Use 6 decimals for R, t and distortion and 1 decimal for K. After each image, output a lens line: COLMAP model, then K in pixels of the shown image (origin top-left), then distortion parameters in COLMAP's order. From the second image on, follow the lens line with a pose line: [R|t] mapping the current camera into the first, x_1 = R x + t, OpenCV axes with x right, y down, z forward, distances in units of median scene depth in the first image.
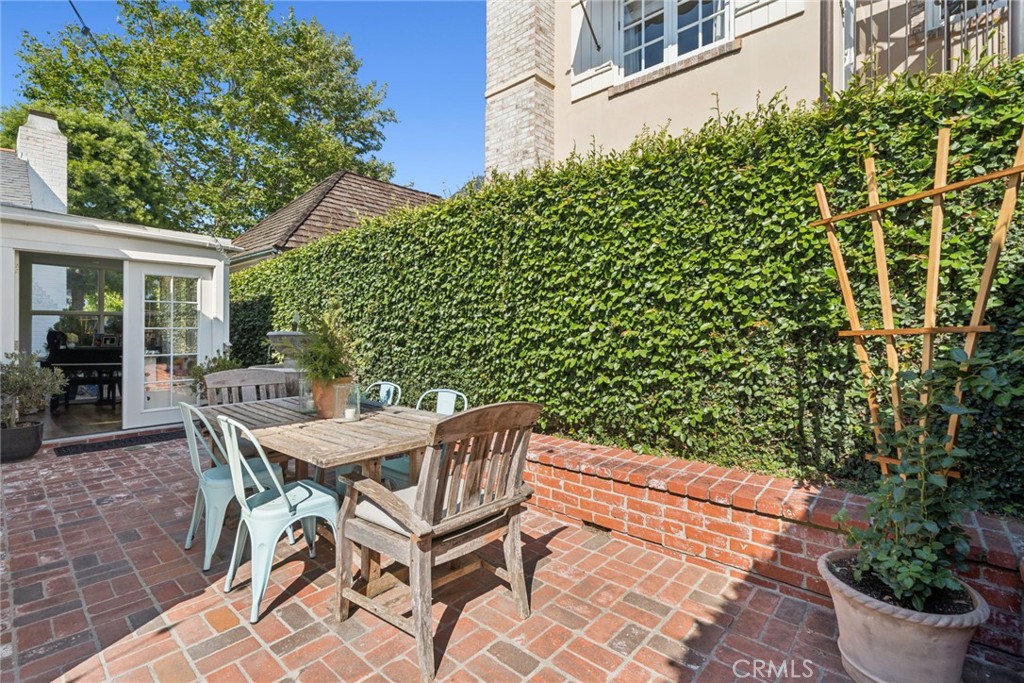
lens RADIAL K [[461.9, 0, 517.3], [0, 461.9, 335.5], [0, 0, 1]] dist [0.001063, -0.000012]
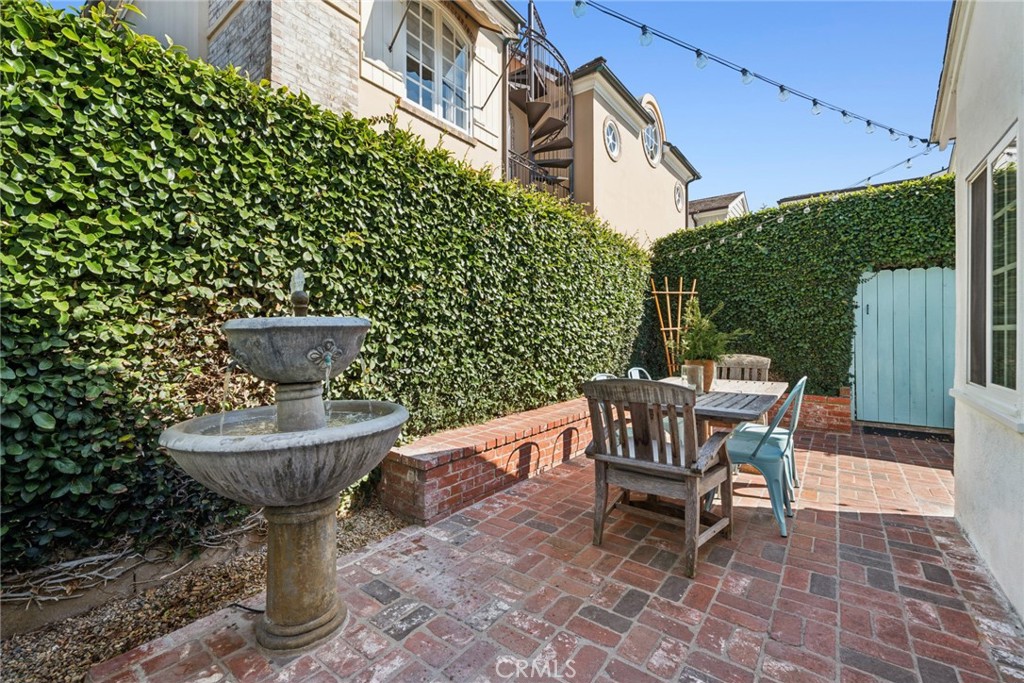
lens RADIAL K [[428.0, 0, 512.3], [0, 428.0, 337.0], [0, 0, 1]] dist [-0.000859, 0.000348]
pose [[-0.068373, -0.001889, 0.997658, -1.685385], [0.010854, 0.999938, 0.002637, 0.021312], [-0.997601, 0.011009, -0.068348, 1.737097]]
